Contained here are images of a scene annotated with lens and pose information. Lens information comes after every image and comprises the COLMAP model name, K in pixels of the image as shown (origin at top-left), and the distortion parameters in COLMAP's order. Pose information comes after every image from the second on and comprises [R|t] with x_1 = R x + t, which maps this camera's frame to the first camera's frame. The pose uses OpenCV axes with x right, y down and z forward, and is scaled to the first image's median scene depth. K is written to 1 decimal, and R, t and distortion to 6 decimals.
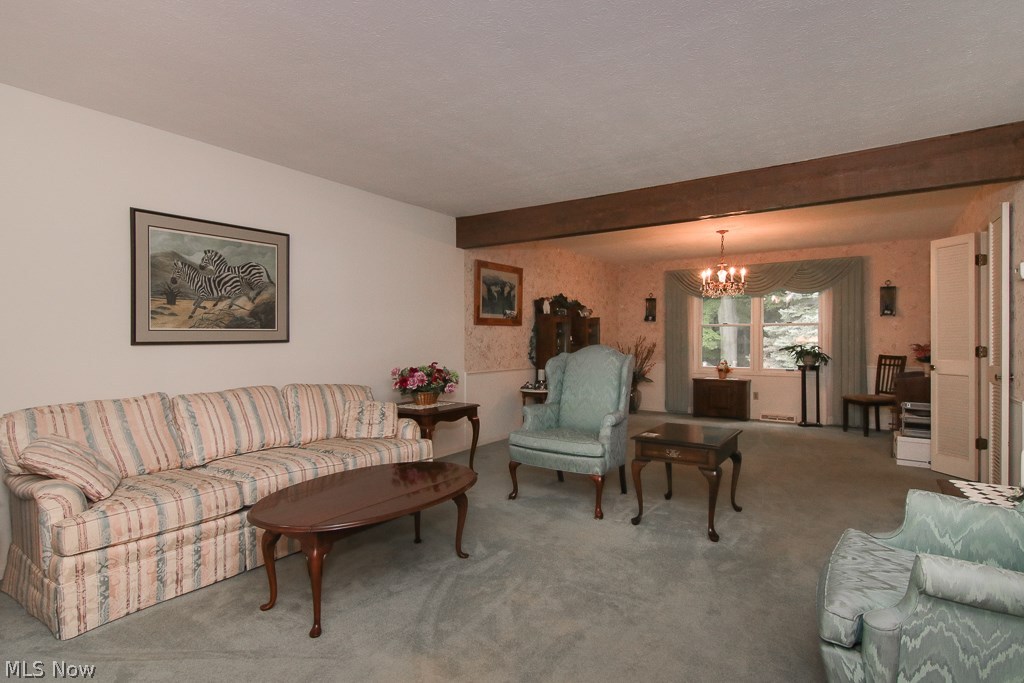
lens RADIAL K [[533.0, 0, 516.2], [0, 533.0, 335.4], [0, 0, 1]] dist [0.007473, -0.004984]
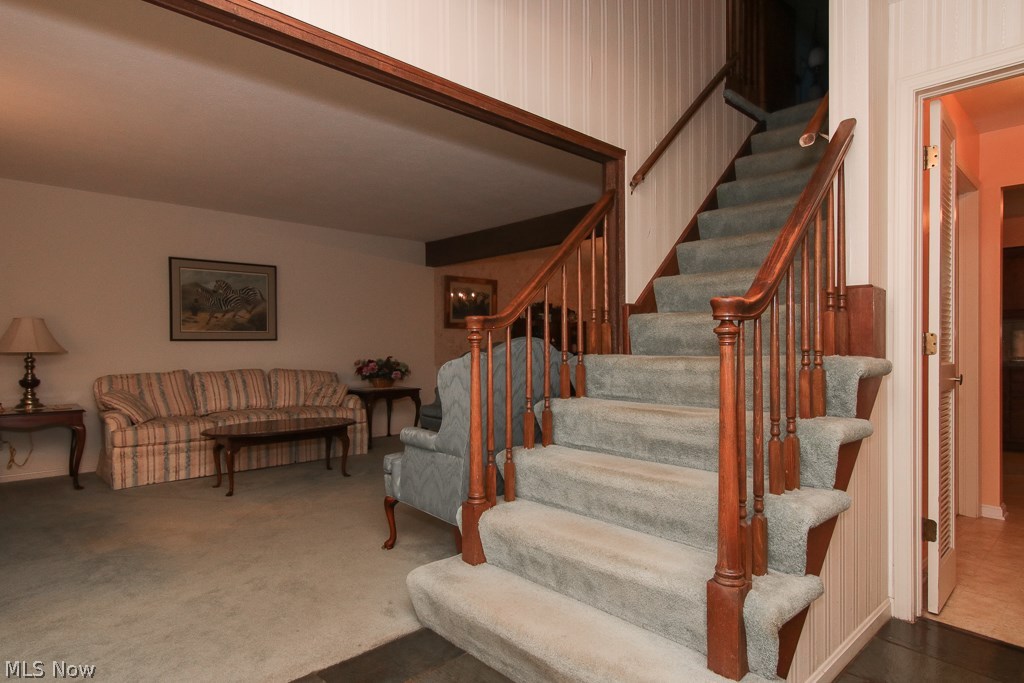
lens RADIAL K [[583.0, 0, 512.6], [0, 583.0, 348.2], [0, 0, 1]] dist [0.024476, -0.012573]
pose [[0.970918, -0.003362, -0.239388, 0.698230], [0.004877, 0.999972, 0.005738, 0.033534], [0.239362, -0.006739, 0.970907, -0.472804]]
